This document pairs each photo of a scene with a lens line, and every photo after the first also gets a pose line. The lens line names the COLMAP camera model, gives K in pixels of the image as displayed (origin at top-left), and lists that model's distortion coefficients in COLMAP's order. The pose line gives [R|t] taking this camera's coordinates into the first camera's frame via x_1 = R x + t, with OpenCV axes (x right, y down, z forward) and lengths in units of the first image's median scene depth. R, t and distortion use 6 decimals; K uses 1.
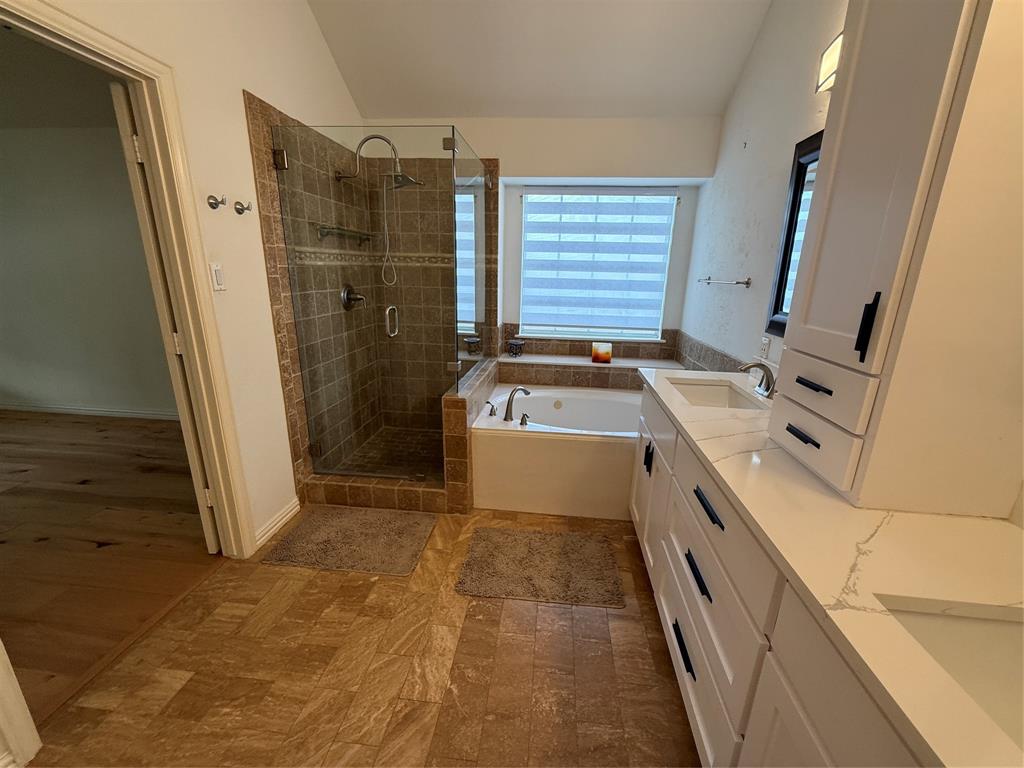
lens RADIAL K [[408.6, 0, 516.2], [0, 408.6, 386.9], [0, 0, 1]] dist [-0.000209, -0.000089]
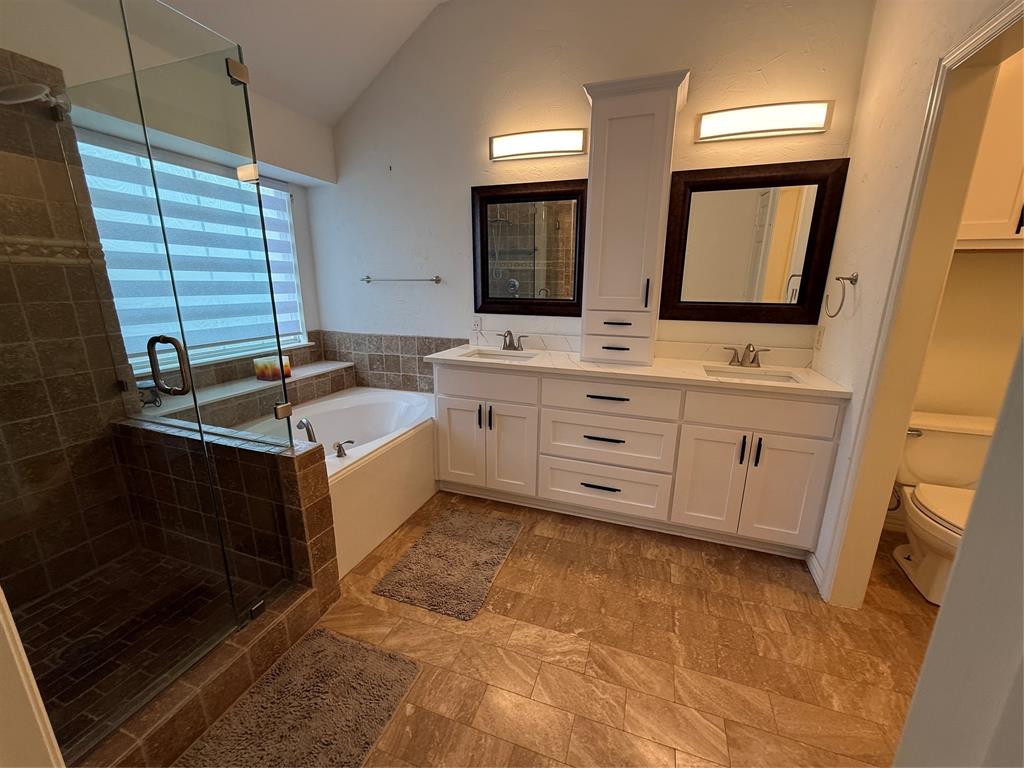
lens RADIAL K [[408.6, 0, 515.7], [0, 408.6, 385.6], [0, 0, 1]] dist [-0.000209, -0.000089]
pose [[0.233751, -0.261184, 0.936559, -0.862772], [0.265565, 0.943769, 0.196914, -0.150862], [-0.935327, 0.202688, 0.289969, 0.544017]]
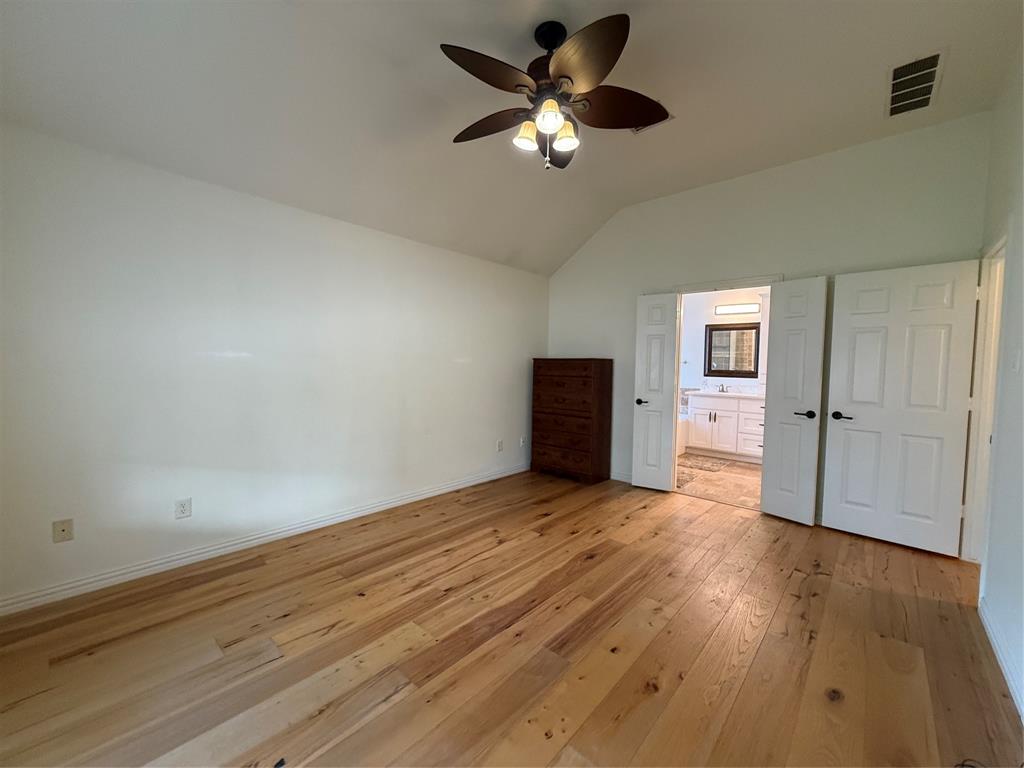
lens RADIAL K [[408.6, 0, 517.9], [0, 408.6, 382.7], [0, 0, 1]] dist [-0.000209, -0.000089]
pose [[0.586192, -0.051376, 0.808542, -3.162837], [0.220801, 0.970340, -0.098423, -0.102586], [-0.779504, 0.236222, 0.580149, 0.306779]]
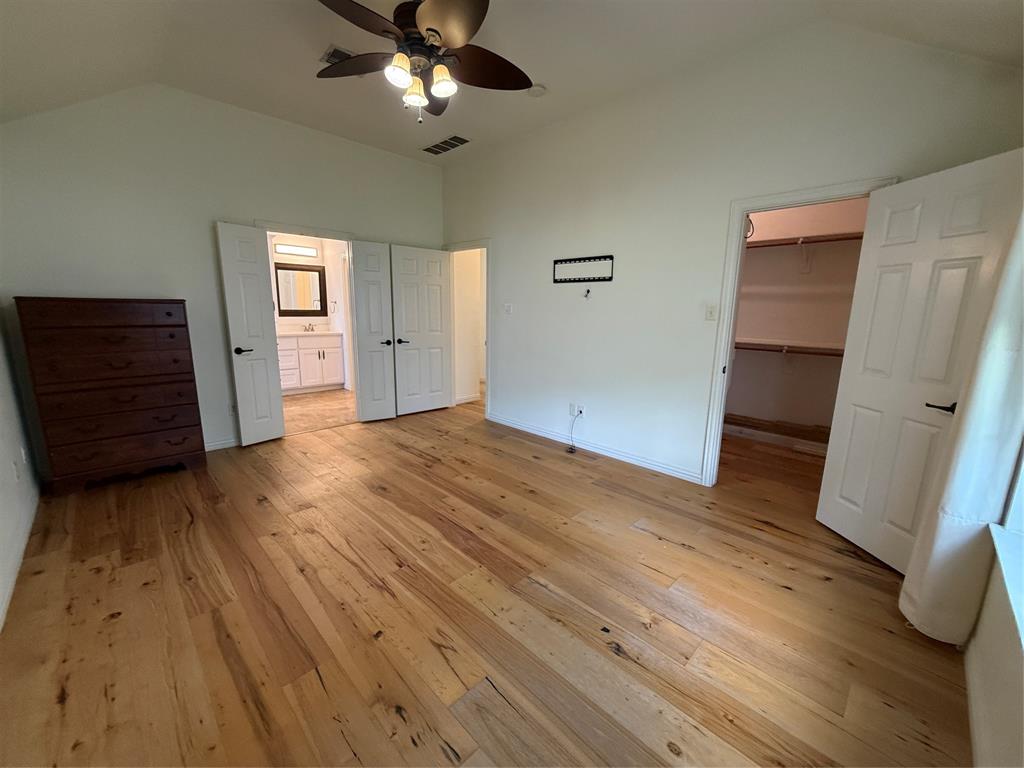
lens RADIAL K [[408.6, 0, 515.6], [0, 408.6, 383.3], [0, 0, 1]] dist [-0.000209, -0.000089]
pose [[-0.776432, -0.153534, 0.611212, -3.198445], [0.136576, 0.905825, 0.401035, -0.558043], [-0.615224, 0.394853, -0.682342, 1.766377]]
